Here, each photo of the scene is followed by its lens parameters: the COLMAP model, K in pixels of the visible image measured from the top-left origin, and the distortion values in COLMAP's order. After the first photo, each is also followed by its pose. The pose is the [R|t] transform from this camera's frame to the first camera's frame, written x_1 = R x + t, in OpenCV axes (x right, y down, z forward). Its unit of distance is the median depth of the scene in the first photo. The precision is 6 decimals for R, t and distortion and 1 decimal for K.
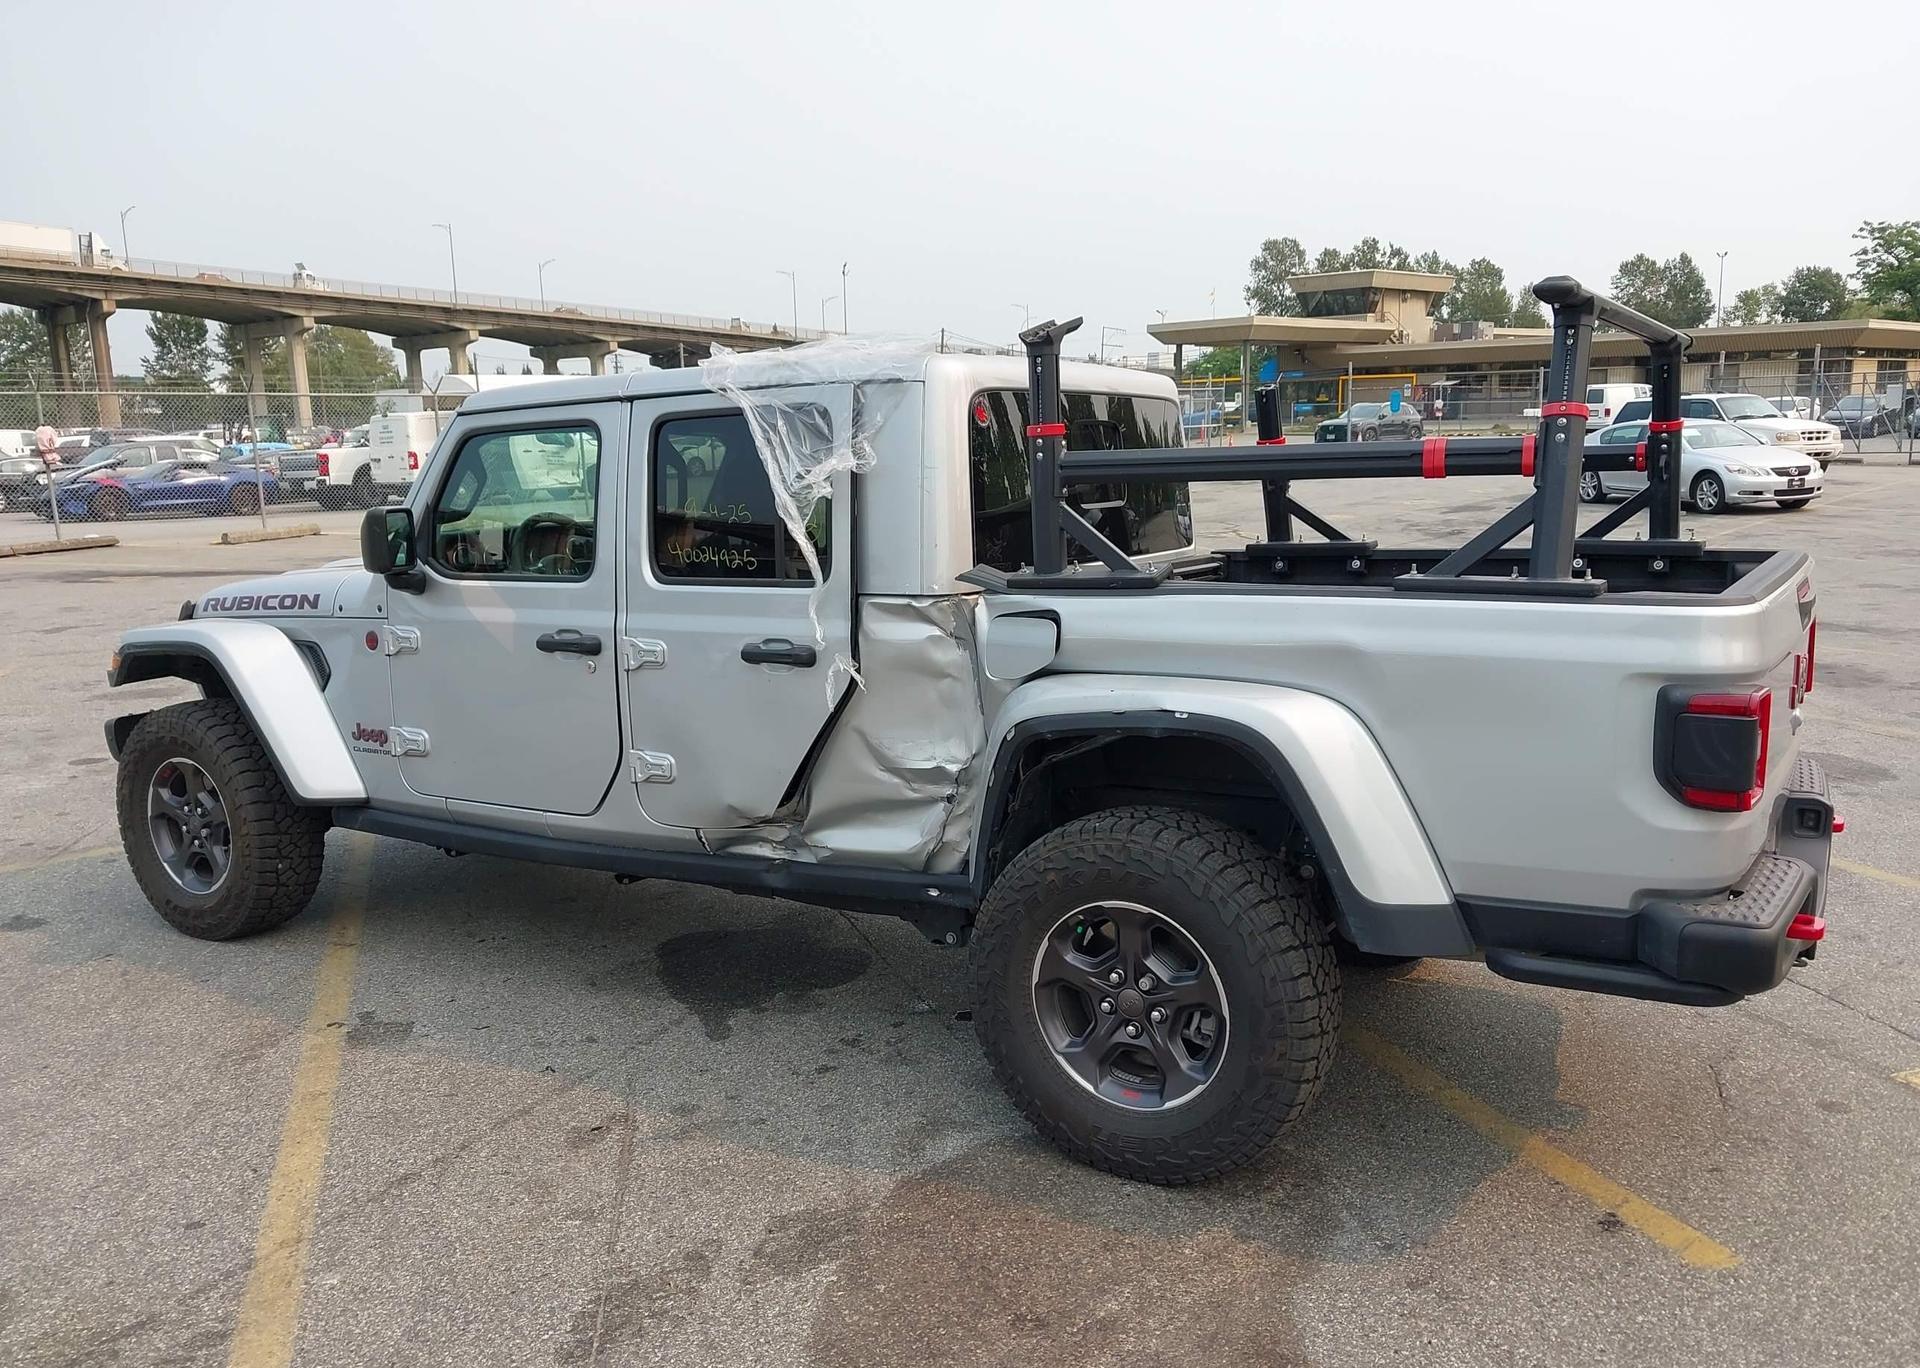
lens RADIAL K [[1534.6, 0, 956.3], [0, 1534.6, 680.4], [0, 0, 1]] dist [0.012871, -0.005182]
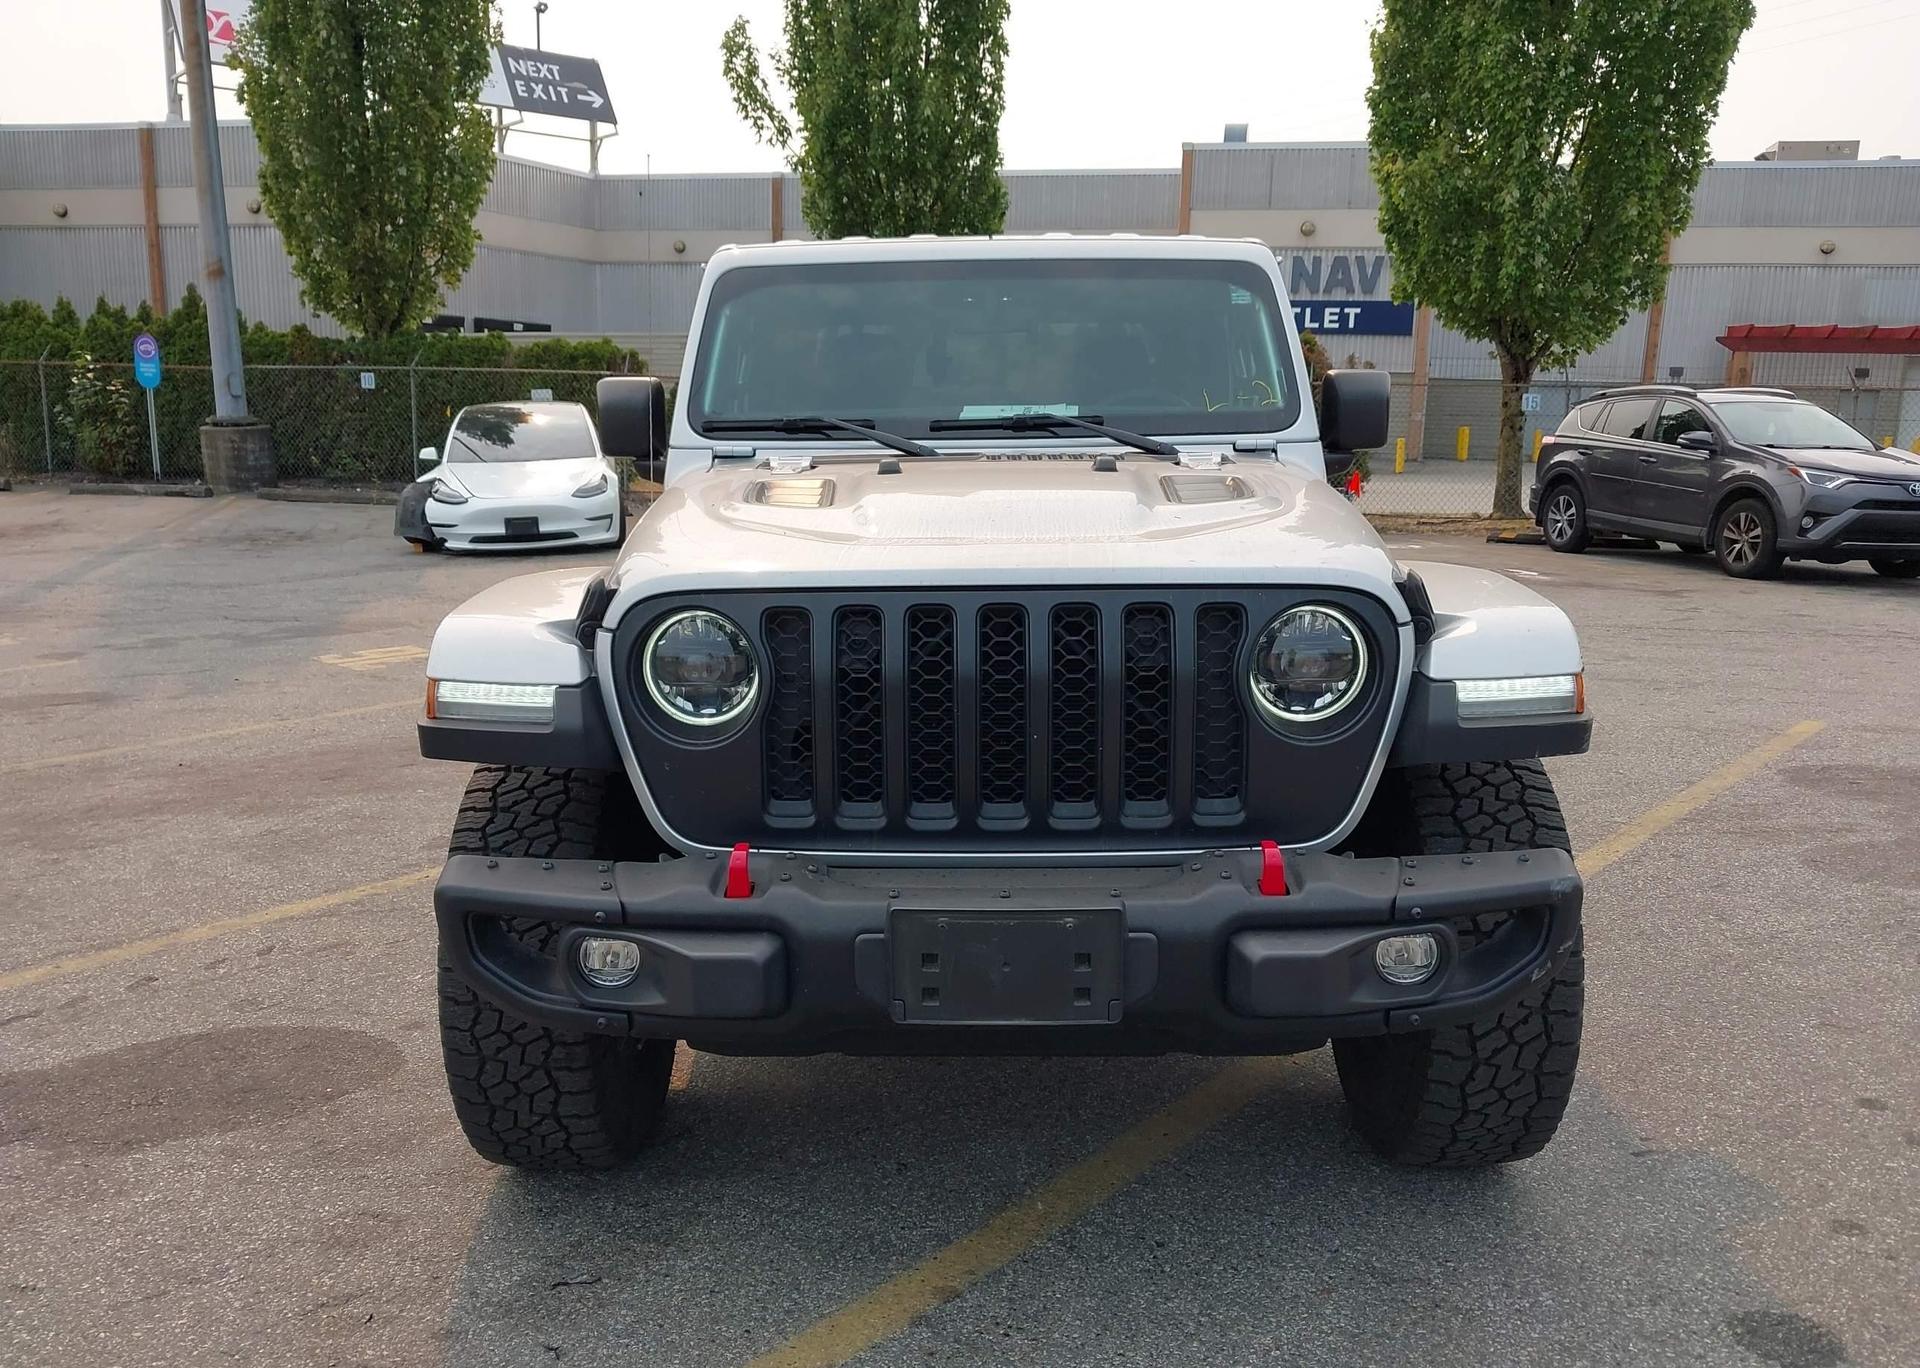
lens RADIAL K [[1521.4, 0, 976.8], [0, 1521.4, 680.9], [0, 0, 1]] dist [0.009475, -0.007825]
pose [[-0.518195, -0.129531, 0.845397, -1.023344], [0.137212, 0.963070, 0.231666, -0.179292], [-0.844184, 0.236047, -0.481284, 1.677628]]
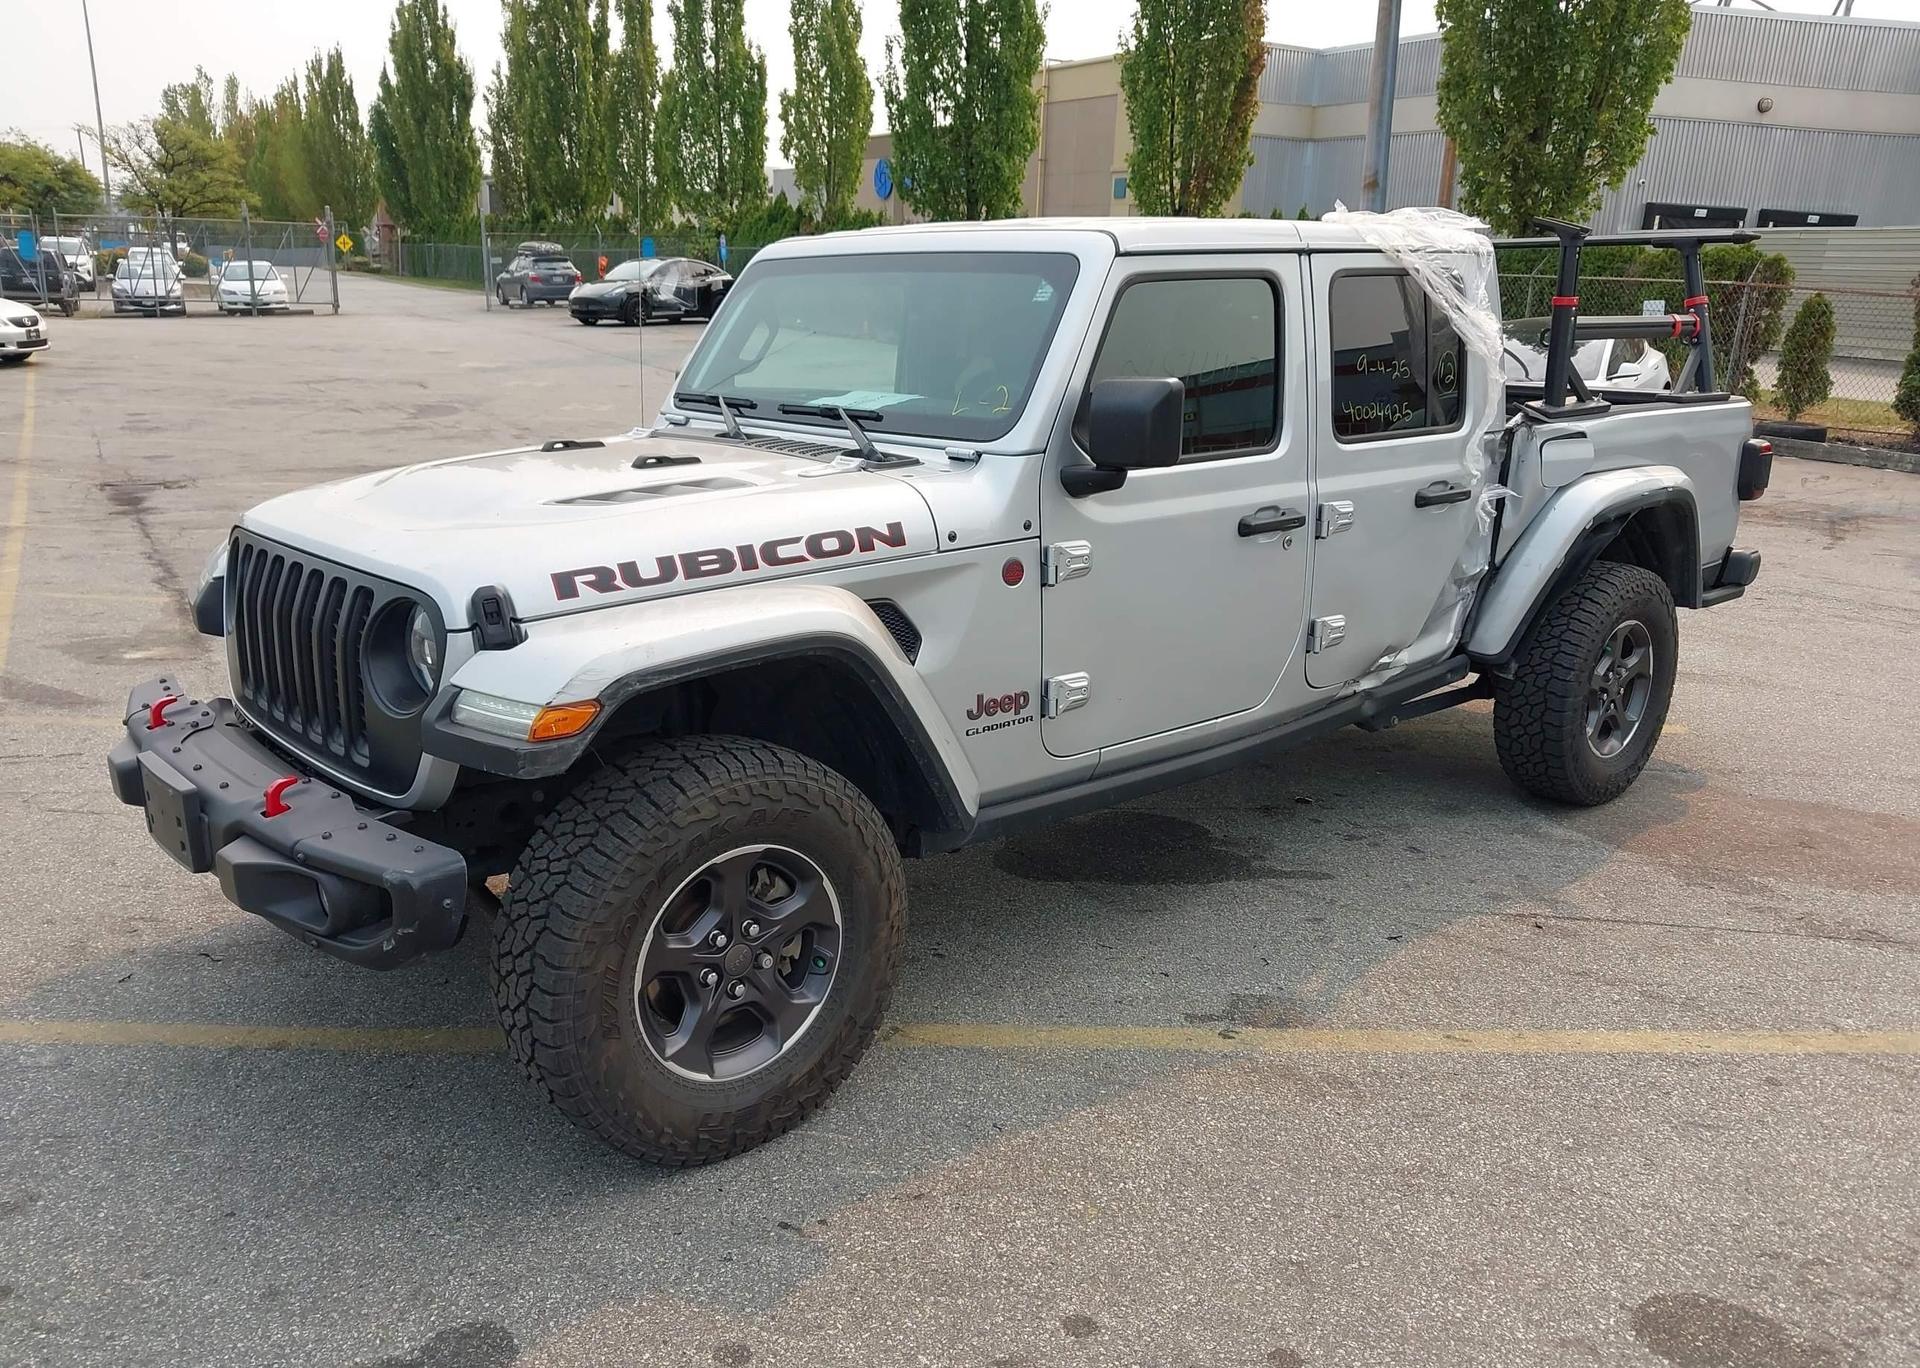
lens RADIAL K [[1536.3, 0, 956.2], [0, 1536.3, 697.0], [0, 0, 1]] dist [0.025199, -0.035714]
pose [[0.291990, -0.219424, 0.930911, -1.170496], [0.120942, 0.973985, 0.191642, -0.119993], [-0.948744, 0.056629, 0.310931, 0.888333]]
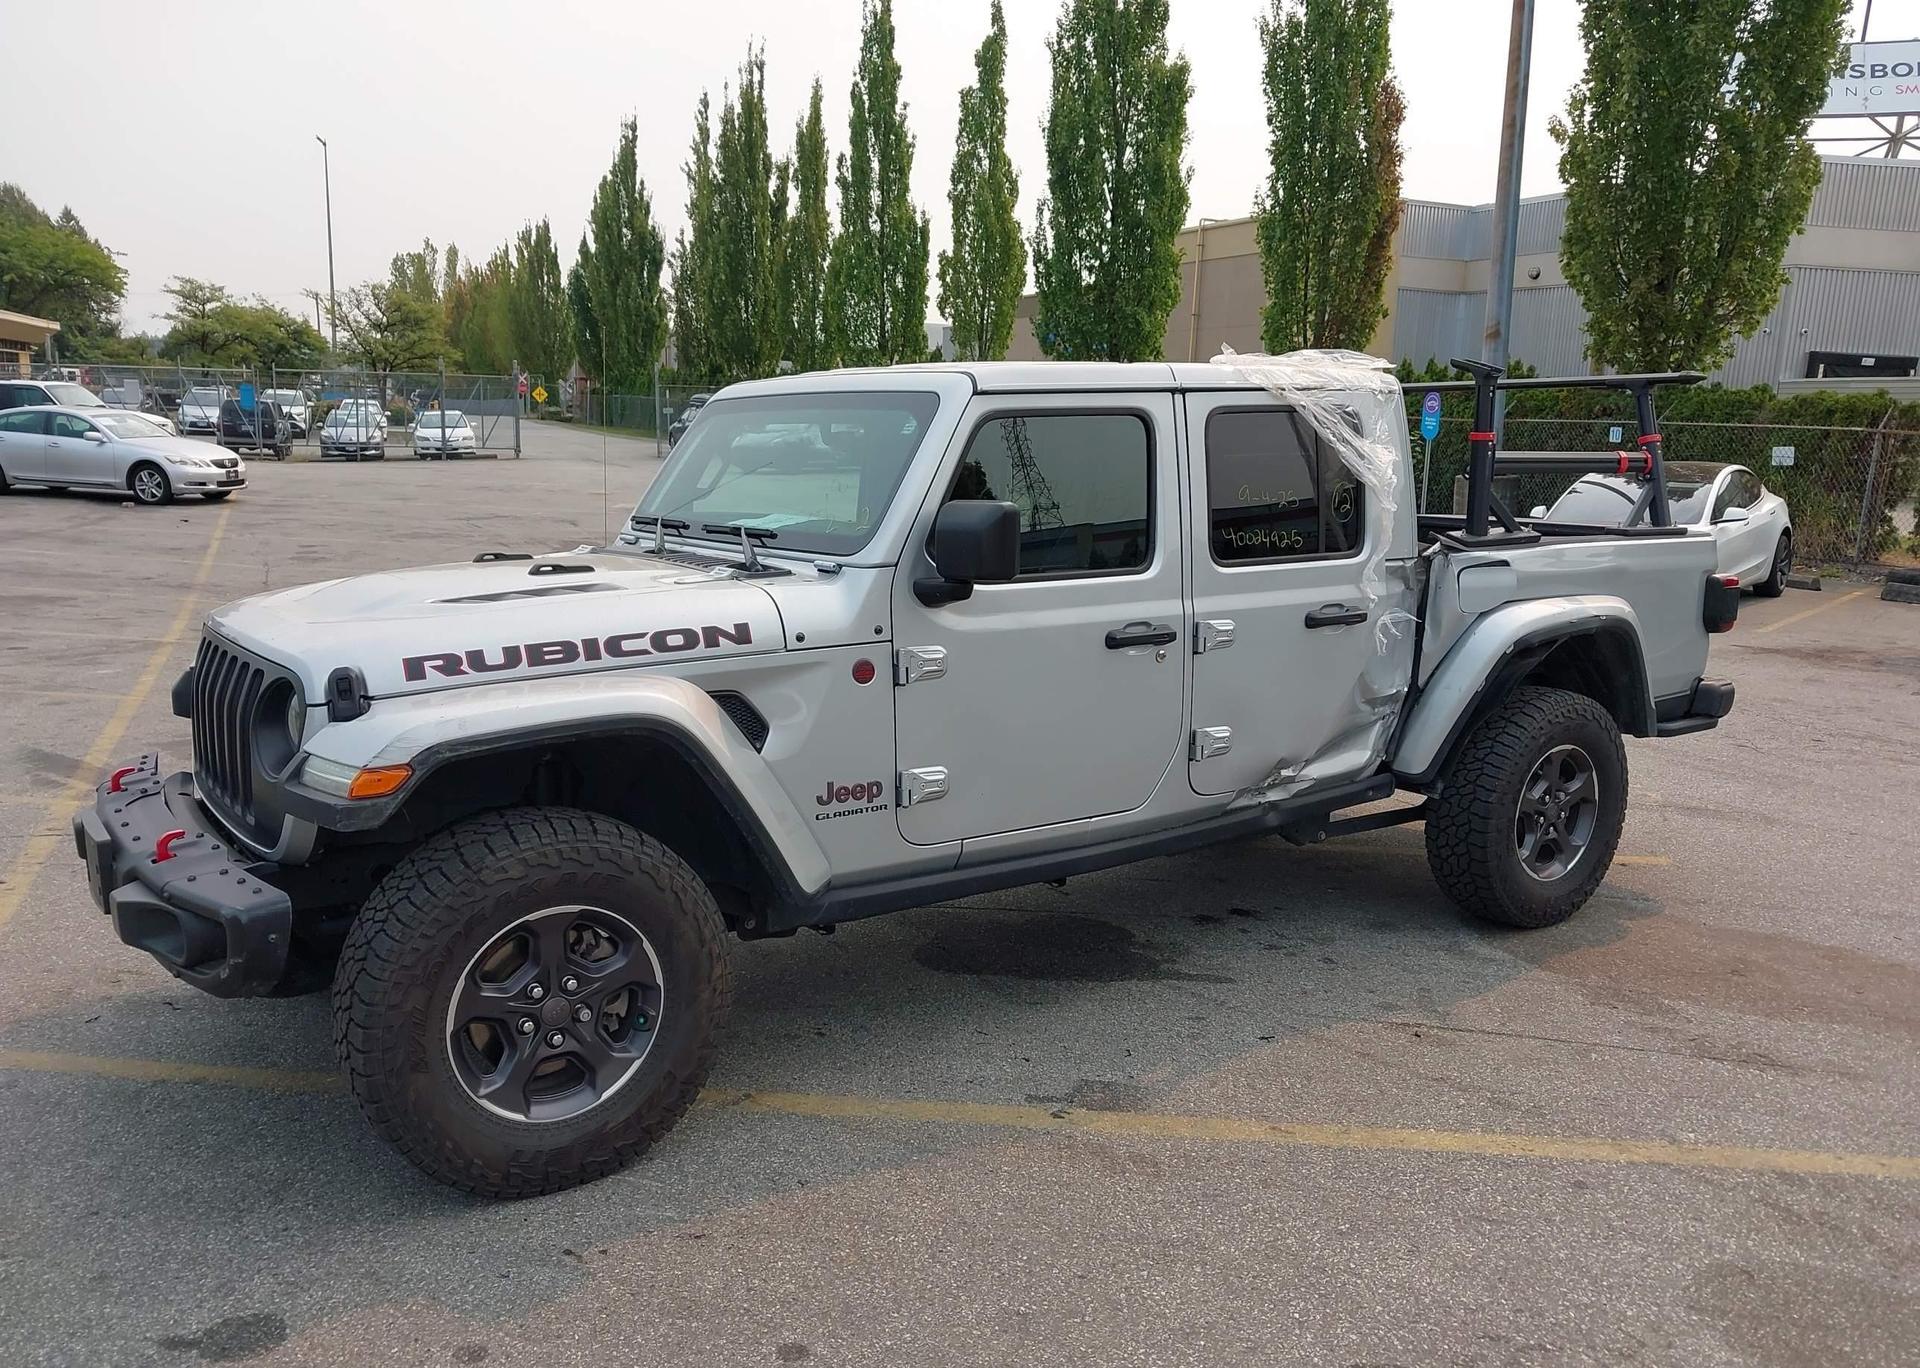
lens RADIAL K [[1530.6, 0, 960.0], [0, 1530.6, 684.0], [0, 0, 1]] dist [0.033547, -0.057097]
pose [[0.394352, -0.119085, 0.911211, -1.178558], [0.111994, 0.990405, 0.080967, -0.084748], [-0.912110, 0.070121, 0.403905, 0.705054]]
